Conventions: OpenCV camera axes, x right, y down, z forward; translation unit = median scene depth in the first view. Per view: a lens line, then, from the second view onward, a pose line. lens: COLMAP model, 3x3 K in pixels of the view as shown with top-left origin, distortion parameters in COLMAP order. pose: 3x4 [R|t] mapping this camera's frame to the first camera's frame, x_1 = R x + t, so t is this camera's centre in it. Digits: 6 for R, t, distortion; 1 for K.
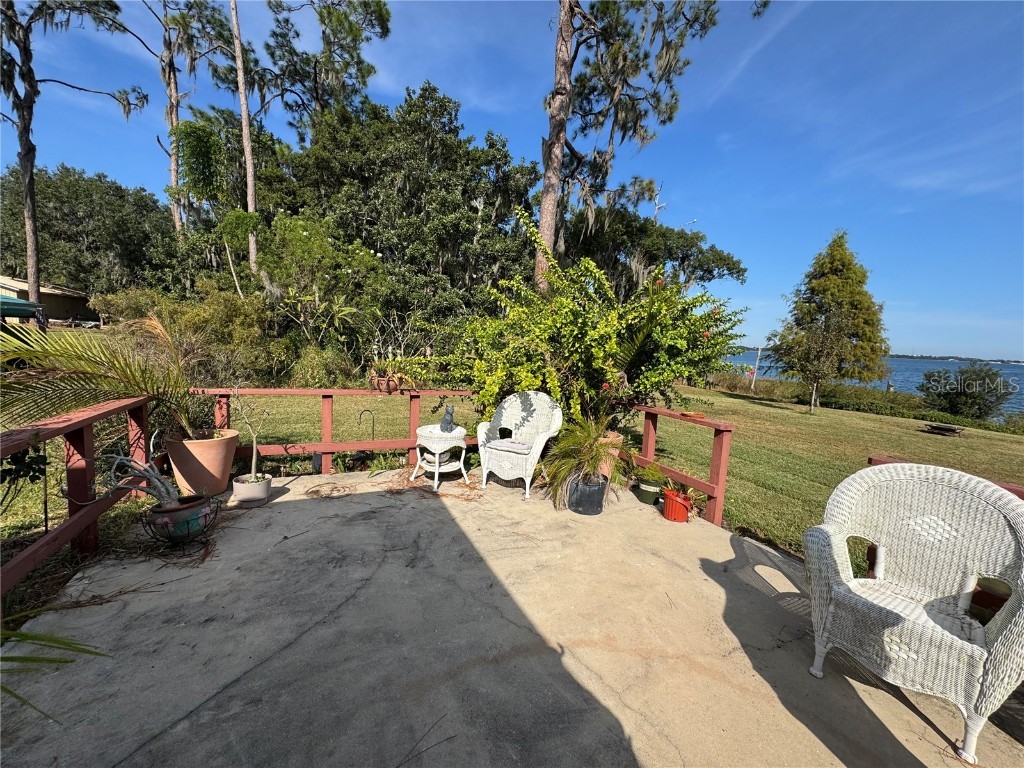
lens RADIAL K [[402.3, 0, 513.3], [0, 402.3, 383.9], [0, 0, 1]] dist [-0.001382, 0.000372]
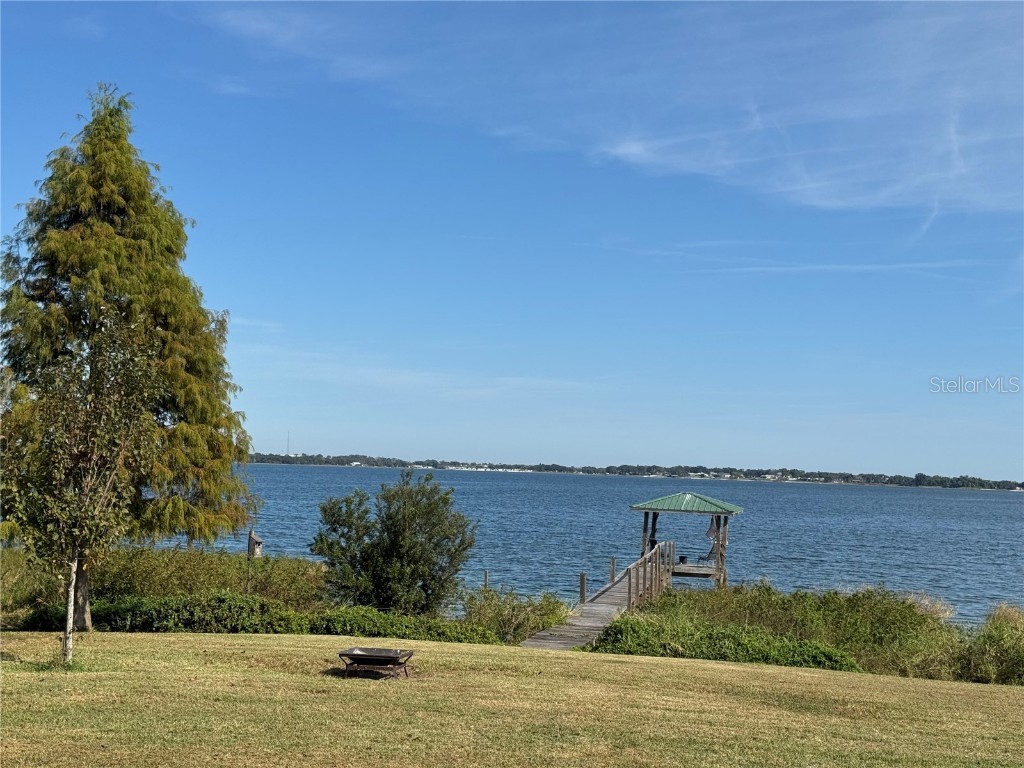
lens RADIAL K [[1390.1, 0, 508.7], [0, 1390.1, 393.9], [0, 0, 1]] dist [0.121168, 0.000000]
pose [[0.591264, 0.014933, 0.806340, 0.069031], [0.084996, 0.993106, -0.080717, -0.010227], [-0.801987, 0.116261, 0.585919, 0.079300]]
